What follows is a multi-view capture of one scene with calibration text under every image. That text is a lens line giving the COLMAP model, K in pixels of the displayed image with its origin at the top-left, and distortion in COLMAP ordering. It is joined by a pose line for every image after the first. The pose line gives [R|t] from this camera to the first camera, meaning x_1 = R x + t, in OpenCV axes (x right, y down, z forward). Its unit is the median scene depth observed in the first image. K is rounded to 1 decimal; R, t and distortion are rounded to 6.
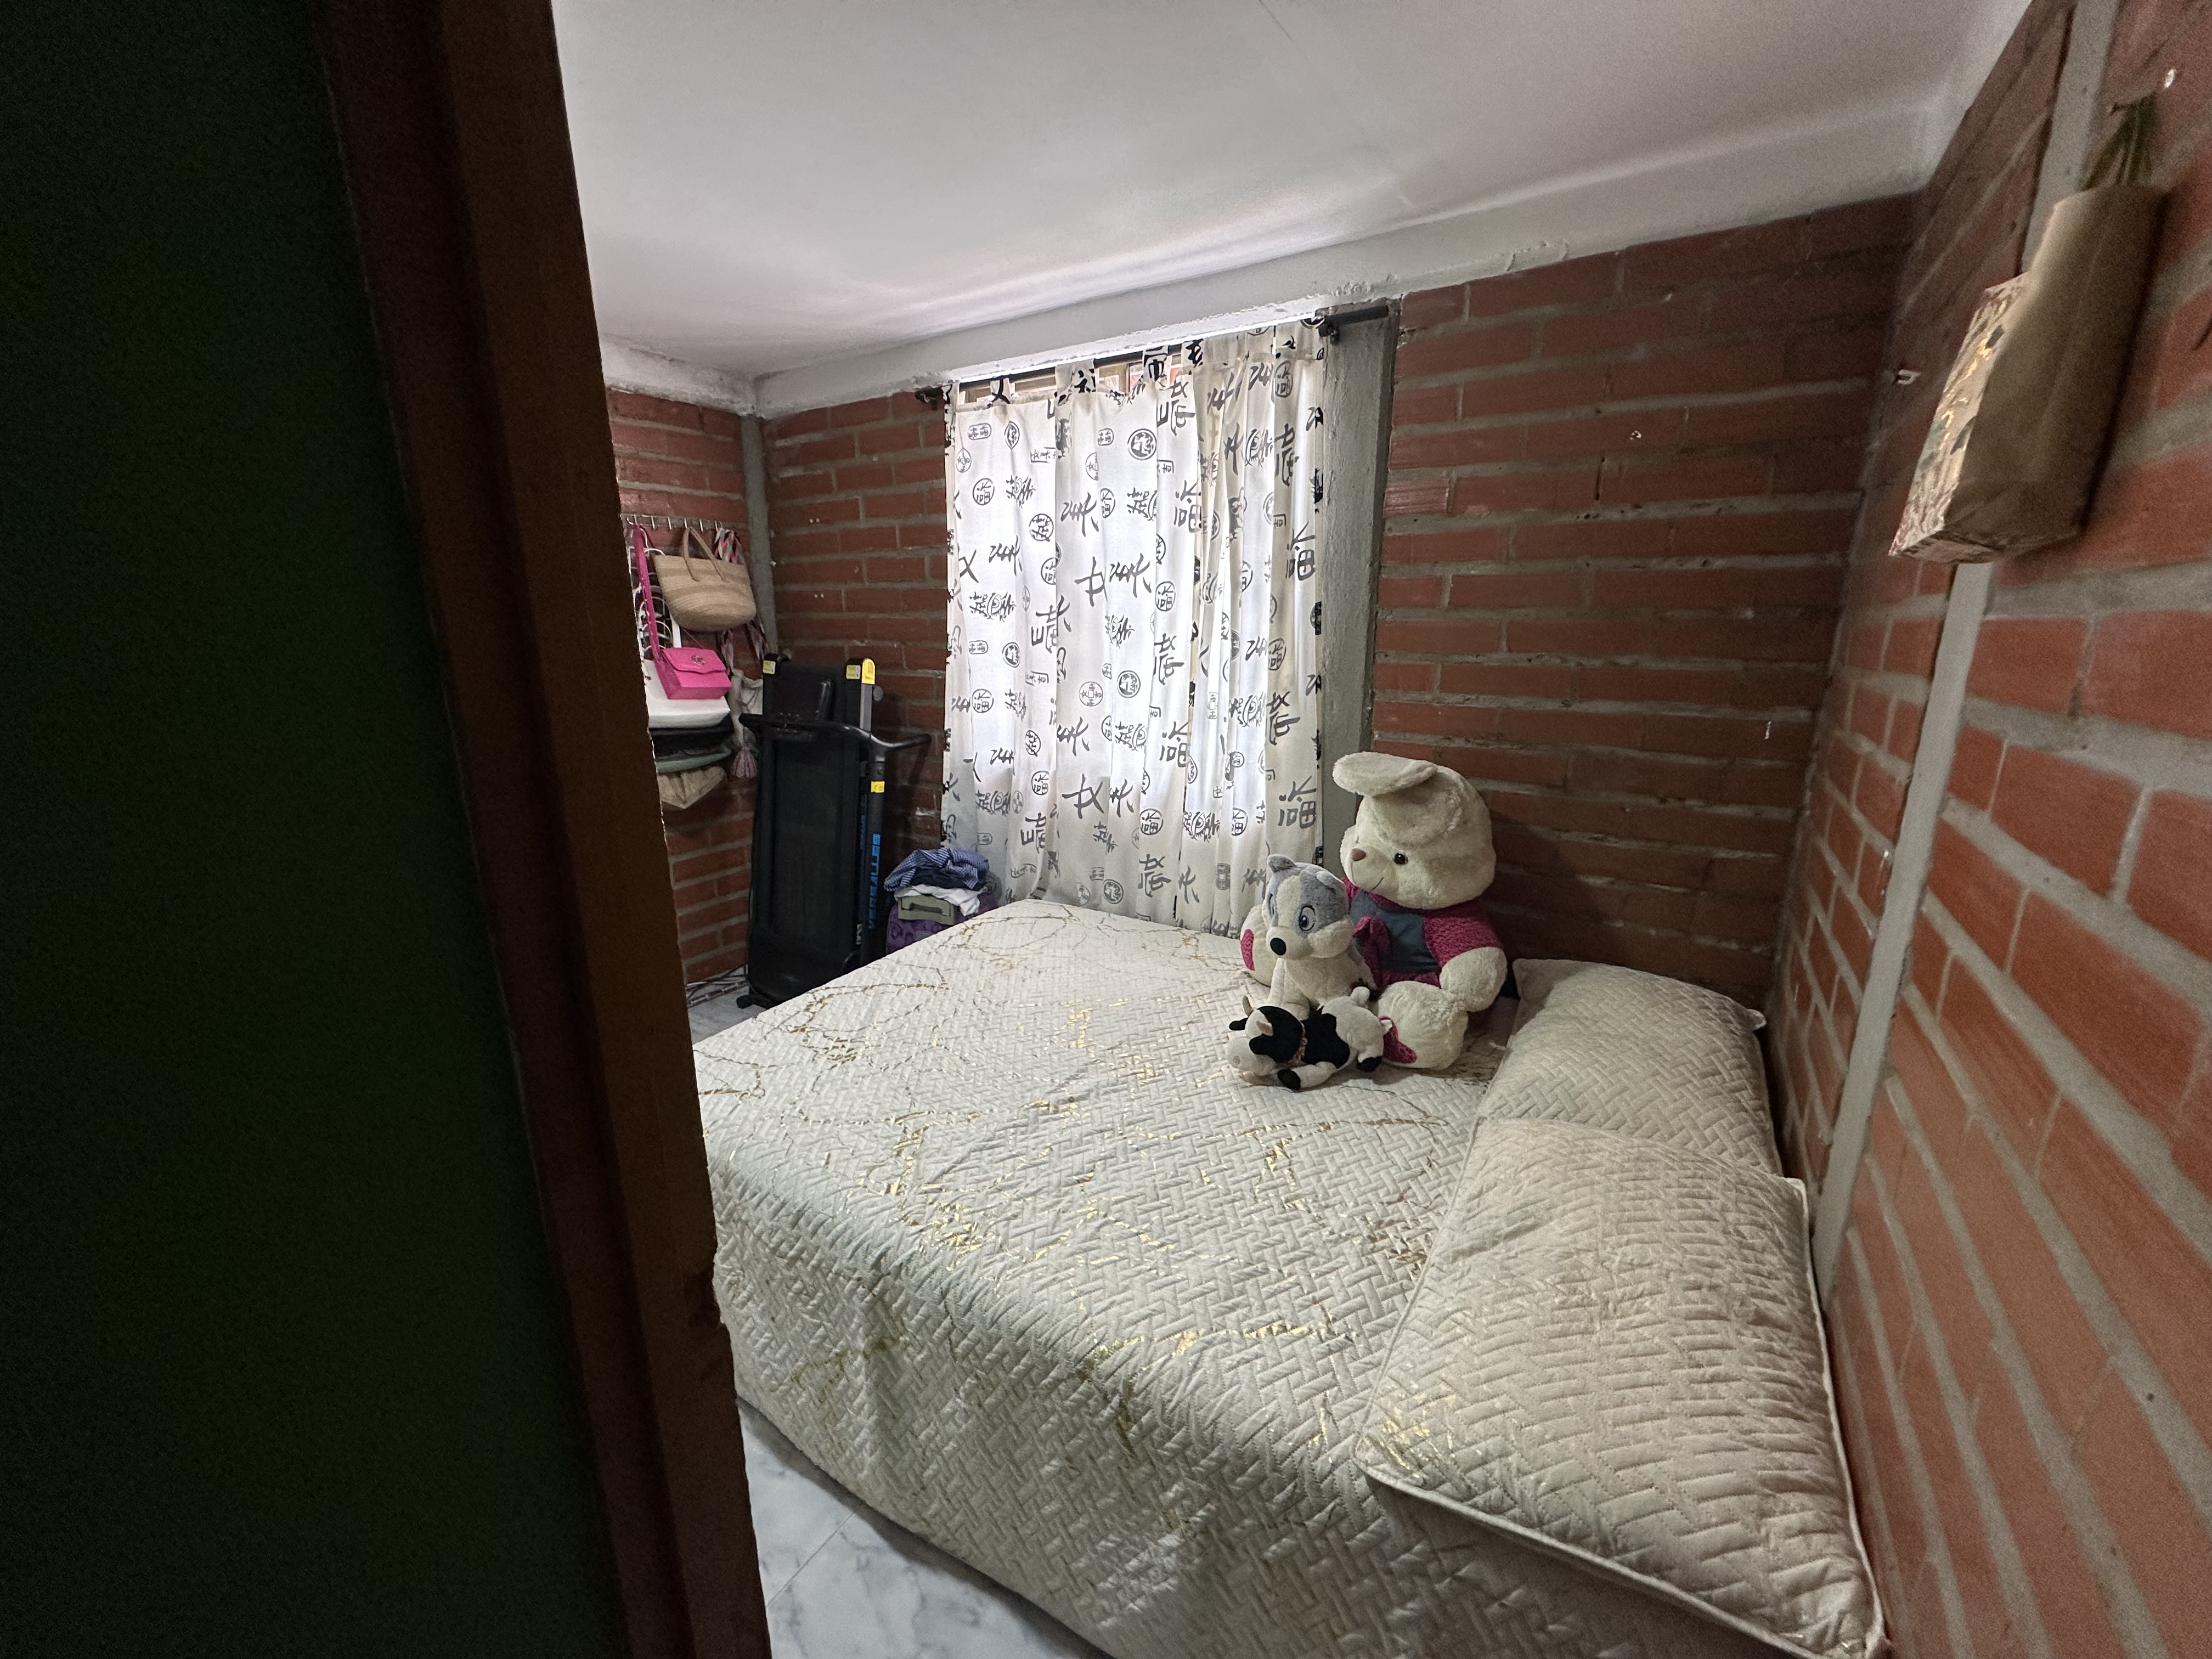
lens RADIAL K [[883.6, 0, 1105.1], [0, 883.6, 824.3], [0, 0, 1]] dist [-0.002629, 0.000664]
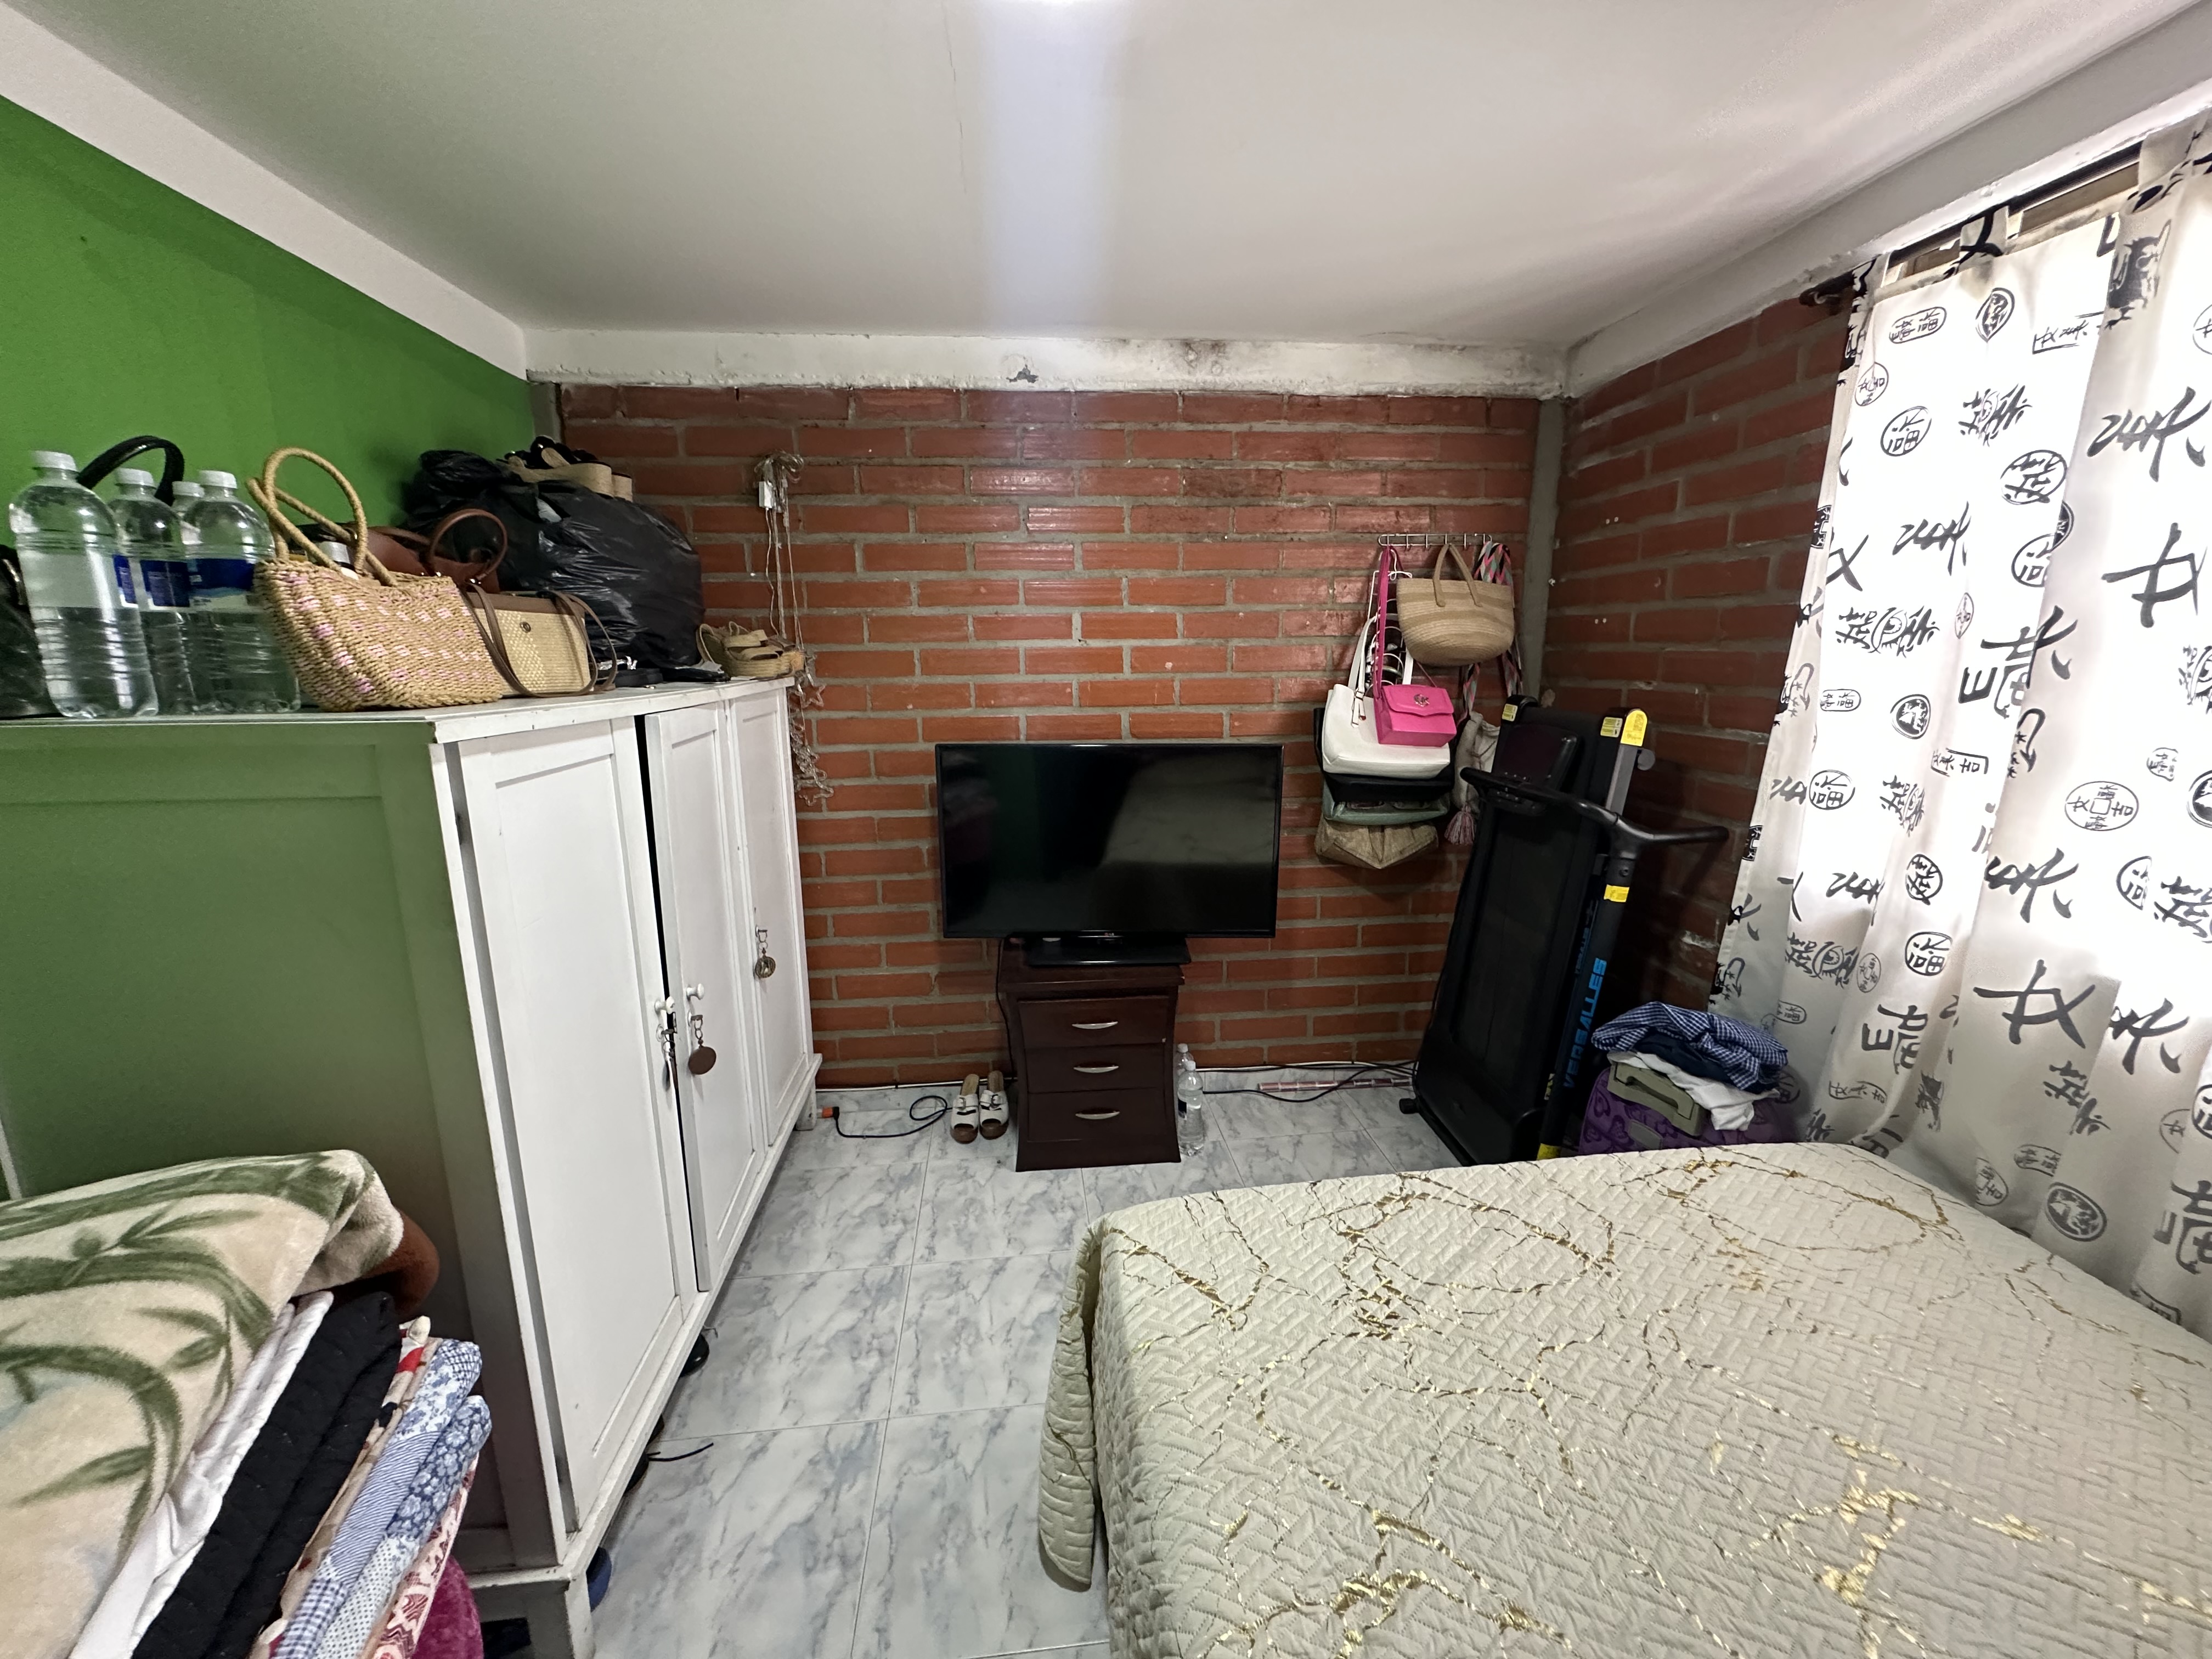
lens RADIAL K [[883.6, 0, 1107.4], [0, 883.6, 825.9], [0, 0, 1]] dist [-0.002629, 0.000664]
pose [[0.628571, 0.152613, -0.762632, 0.011248], [-0.177796, 0.982790, 0.050128, -0.059555], [0.757157, 0.104084, 0.644887, 0.254429]]
